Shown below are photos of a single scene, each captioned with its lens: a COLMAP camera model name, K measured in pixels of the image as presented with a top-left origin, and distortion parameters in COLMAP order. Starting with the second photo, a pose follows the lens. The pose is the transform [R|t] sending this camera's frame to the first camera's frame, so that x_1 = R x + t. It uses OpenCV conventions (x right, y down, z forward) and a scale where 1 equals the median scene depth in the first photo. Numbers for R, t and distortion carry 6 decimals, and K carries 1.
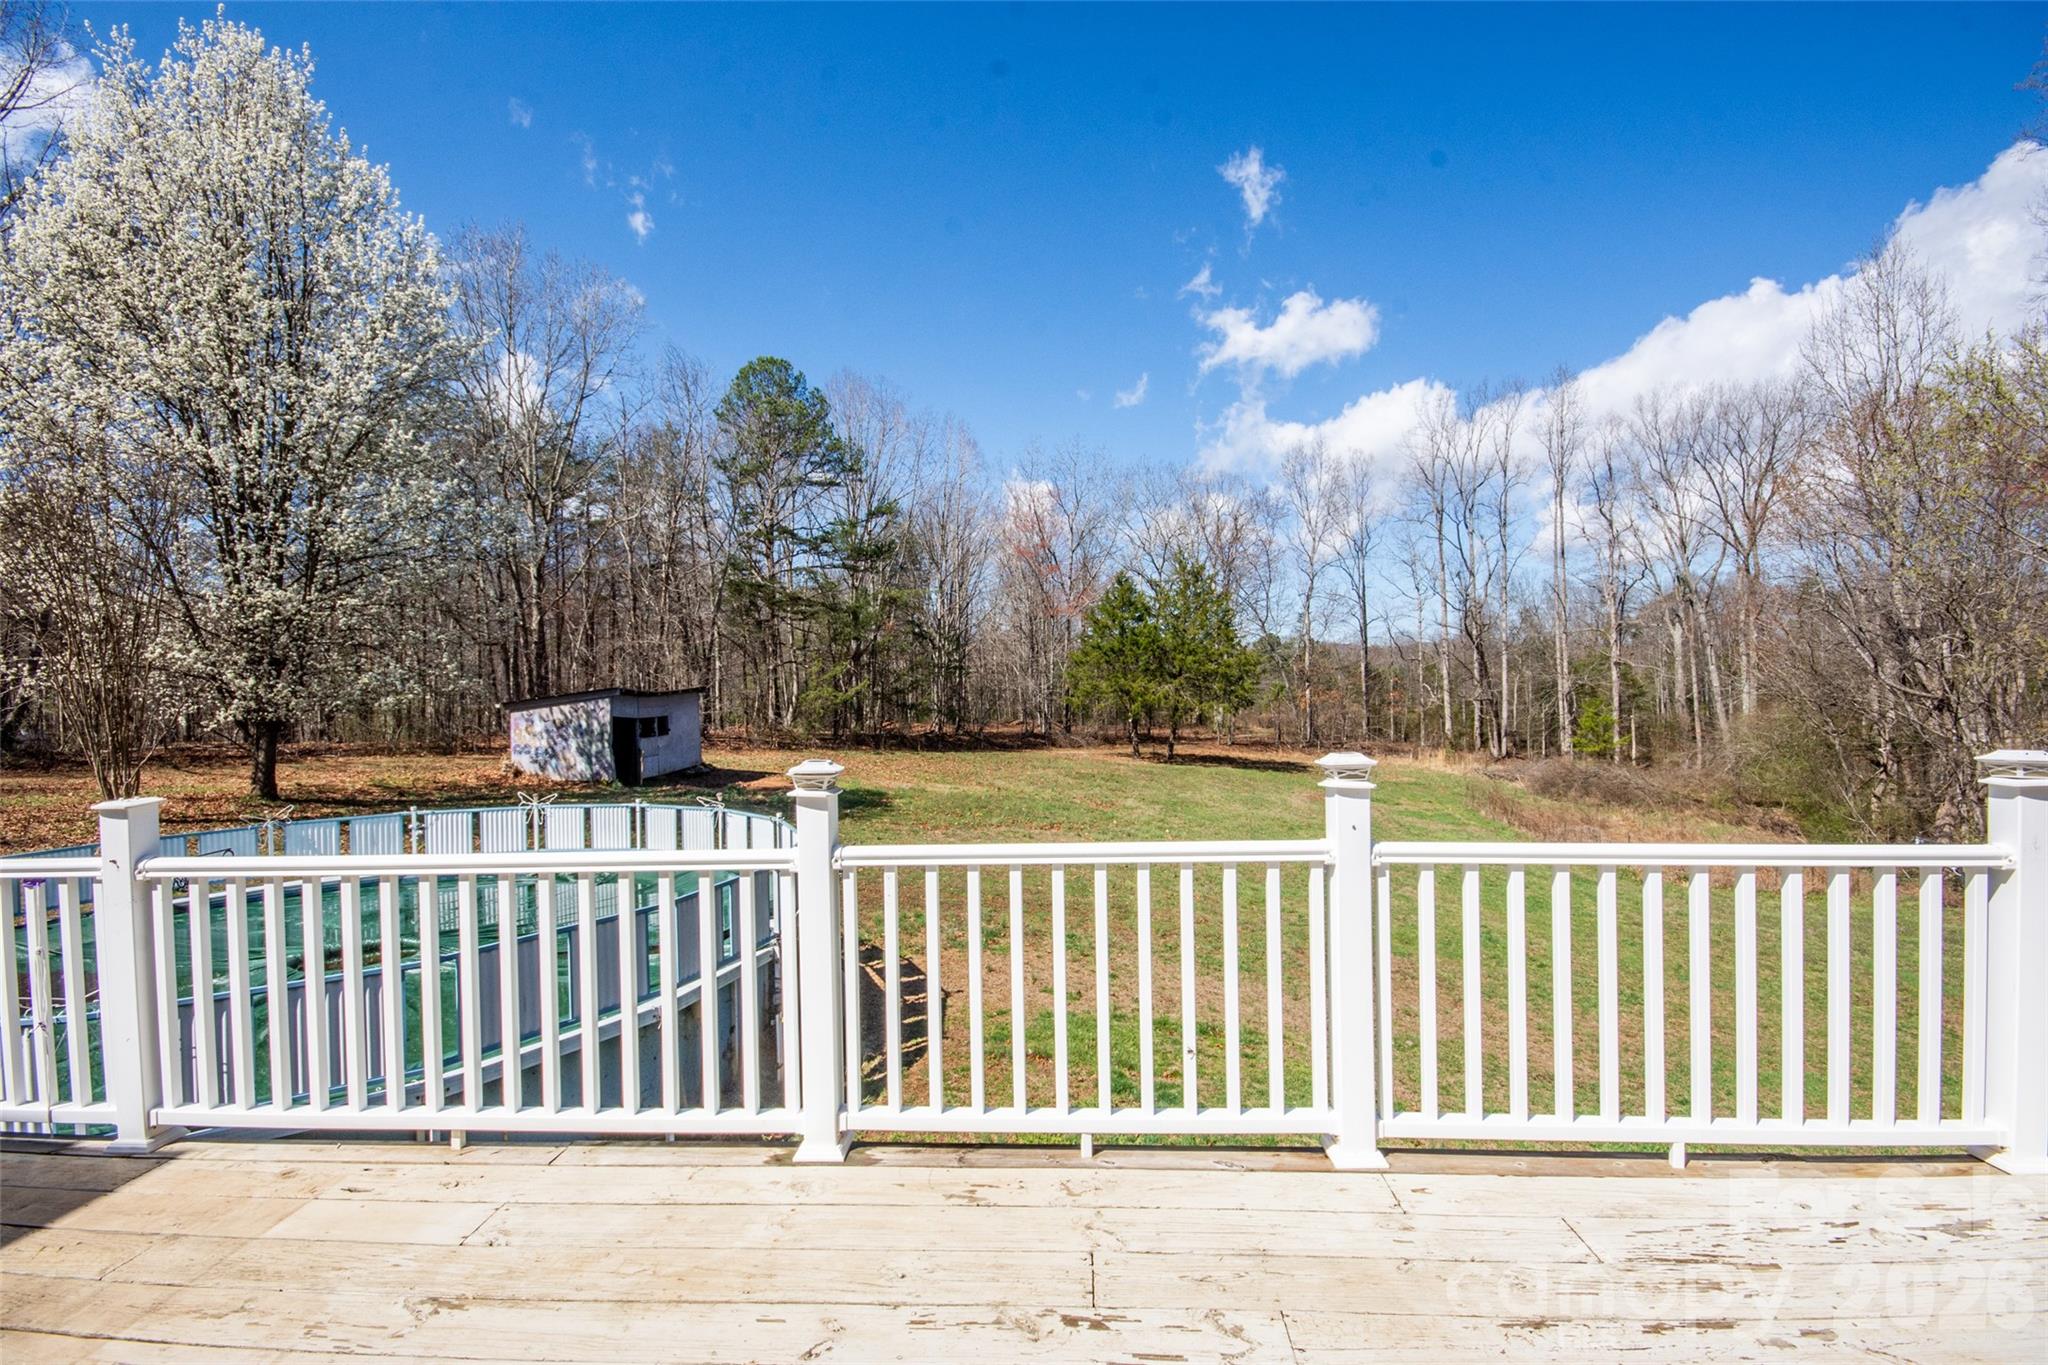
lens RADIAL K [[908.3, 0, 1025.6], [0, 908.3, 678.7], [0, 0, 1]] dist [0.000209, -0.000181]
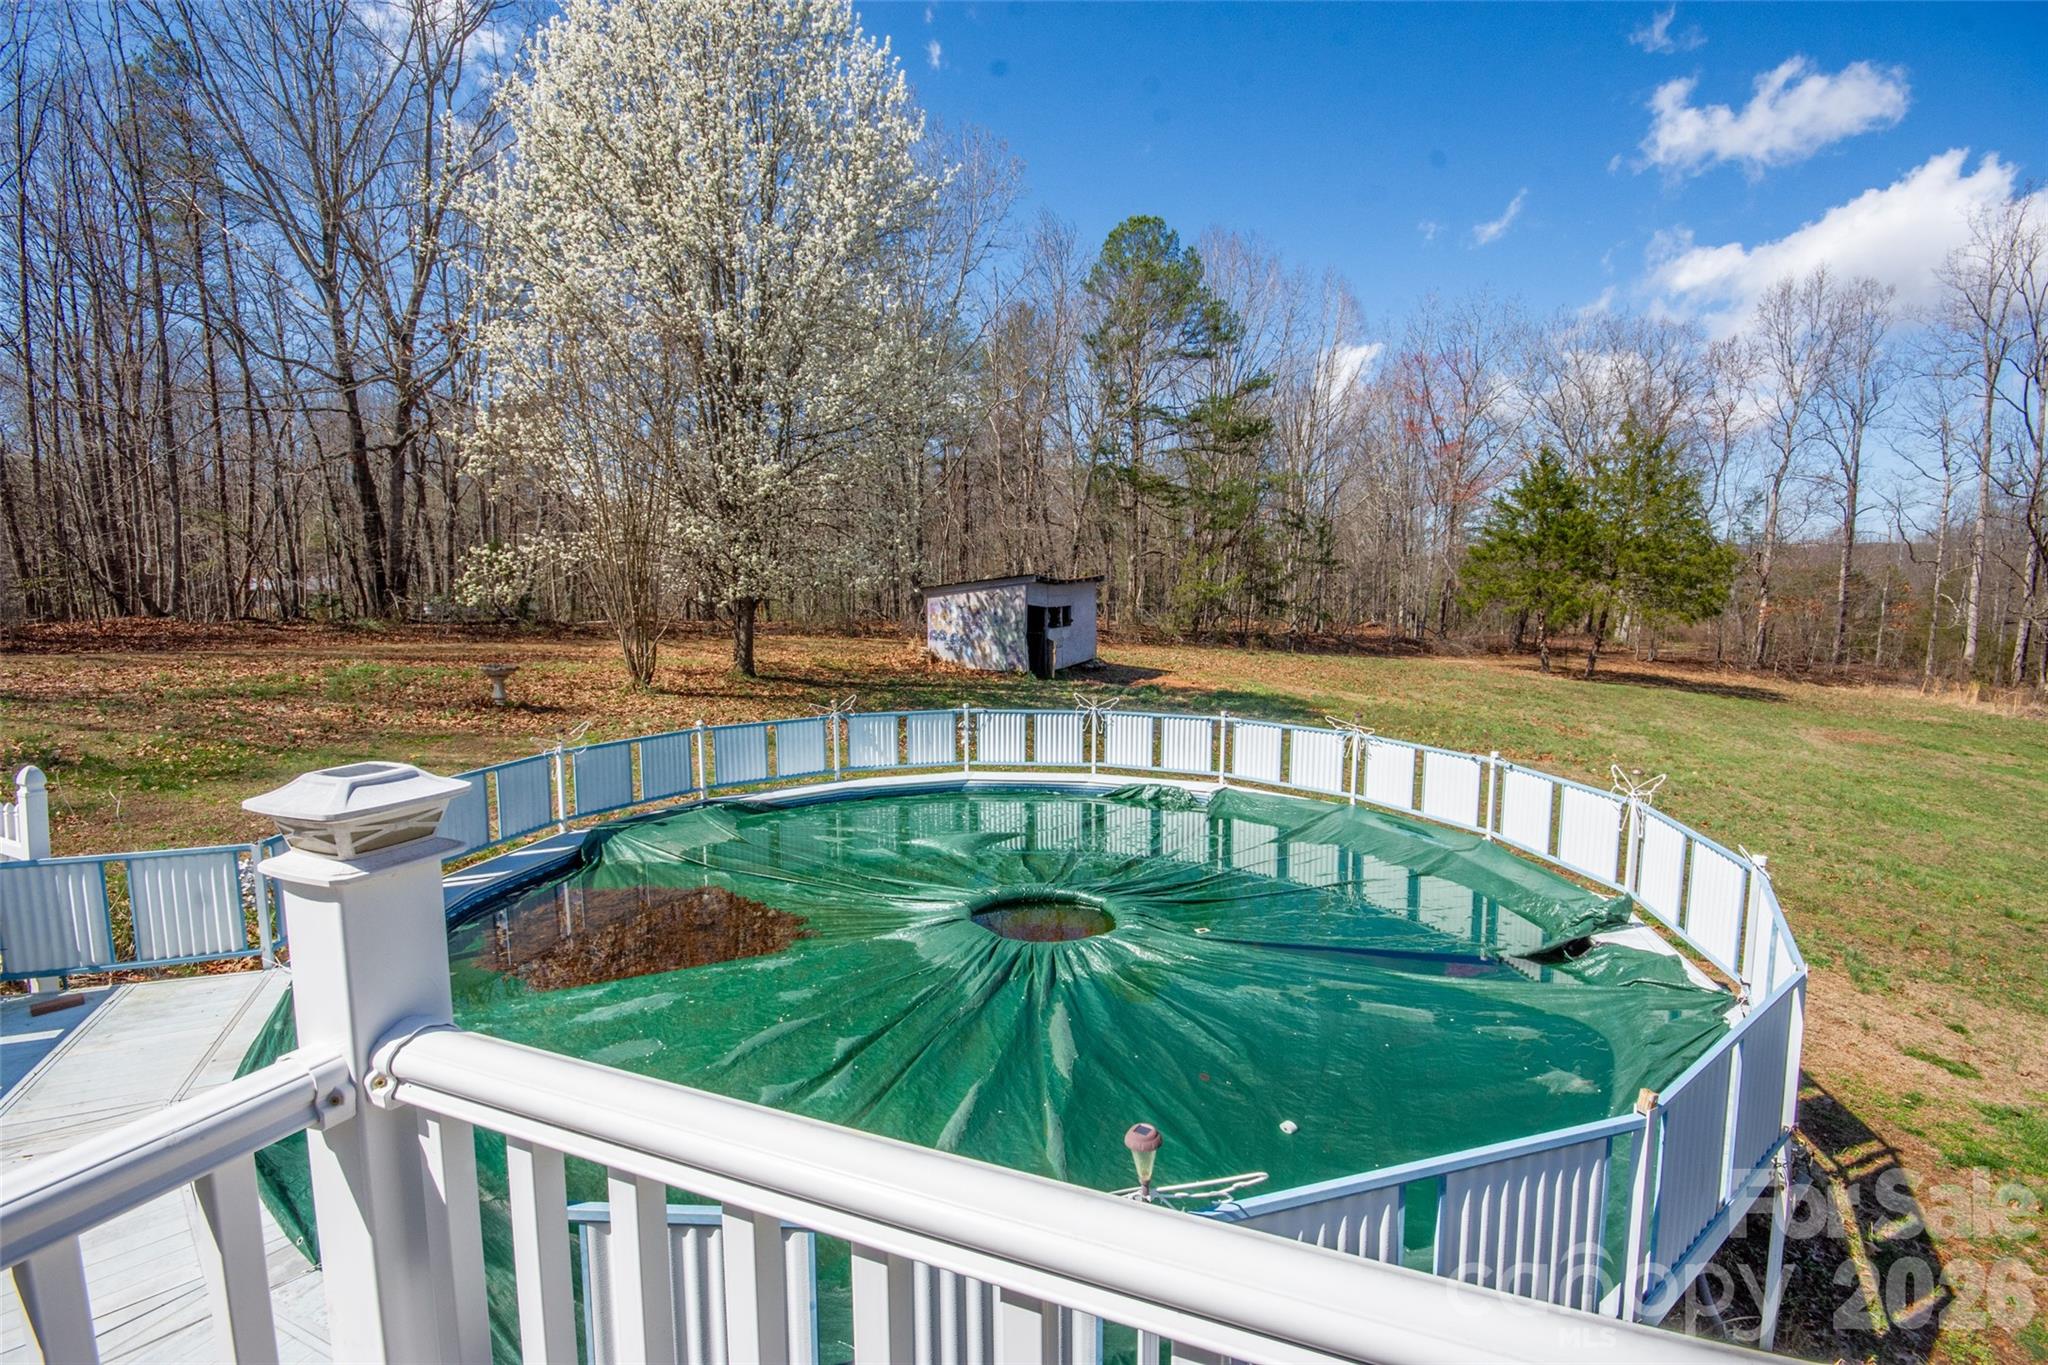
lens RADIAL K [[908.3, 0, 1025.6], [0, 908.3, 678.7], [0, 0, 1]] dist [0.000209, -0.000181]
pose [[0.952030, 0.055412, -0.300947, -0.097505], [-0.020735, 0.992889, 0.117221, 0.003961], [0.305302, -0.105358, 0.946409, 0.054089]]
